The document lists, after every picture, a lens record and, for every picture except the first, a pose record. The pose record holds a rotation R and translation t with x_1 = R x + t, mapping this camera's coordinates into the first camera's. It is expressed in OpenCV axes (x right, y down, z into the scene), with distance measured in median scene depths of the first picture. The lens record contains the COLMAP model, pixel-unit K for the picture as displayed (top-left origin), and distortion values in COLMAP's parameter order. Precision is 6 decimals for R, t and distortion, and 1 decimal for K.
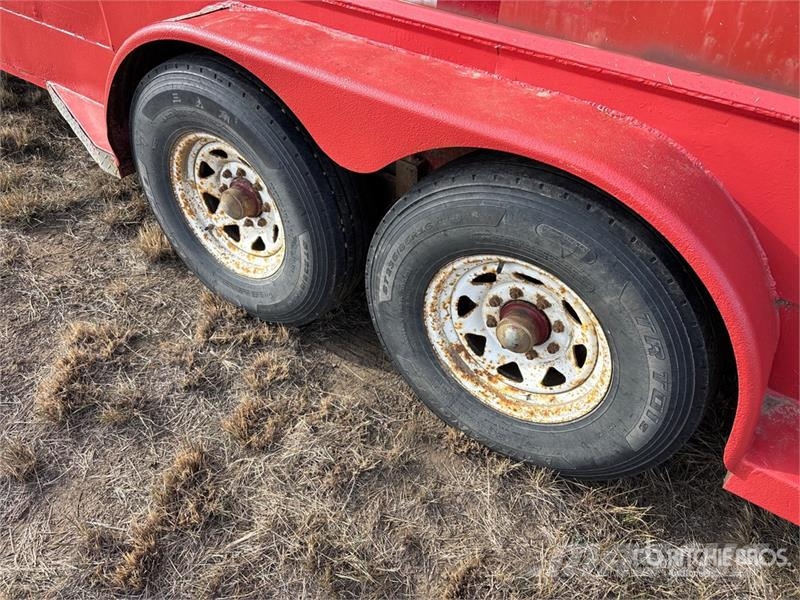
lens RADIAL K [[609.5, 0, 400.0], [0, 609.5, 300.0], [0, 0, 1]] dist [0.056562, -0.004240]
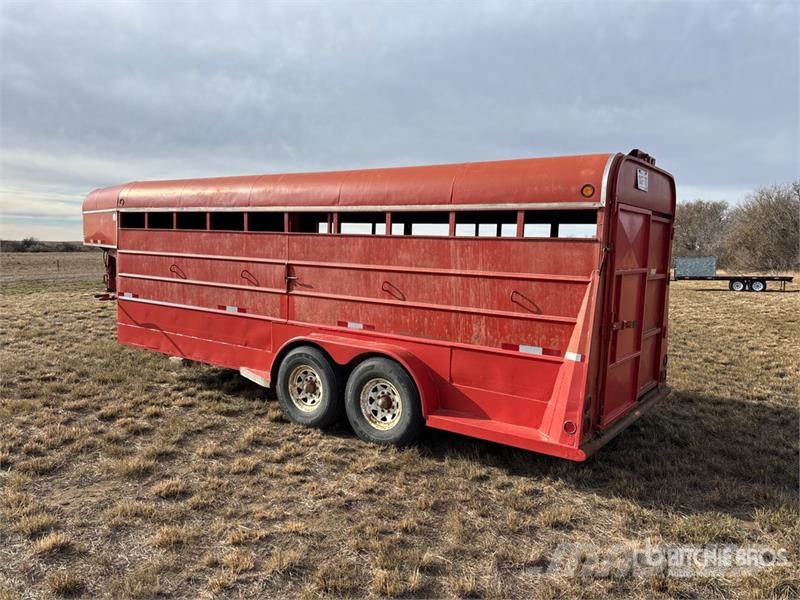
lens RADIAL K [[609.5, 0, 400.0], [0, 609.5, 300.0], [0, 0, 1]] dist [0.056562, -0.004240]
pose [[0.999438, -0.013710, -0.030583, 0.386725], [-0.006091, 0.823022, -0.567977, 1.543952], [0.032957, 0.567844, 0.822476, -2.278642]]
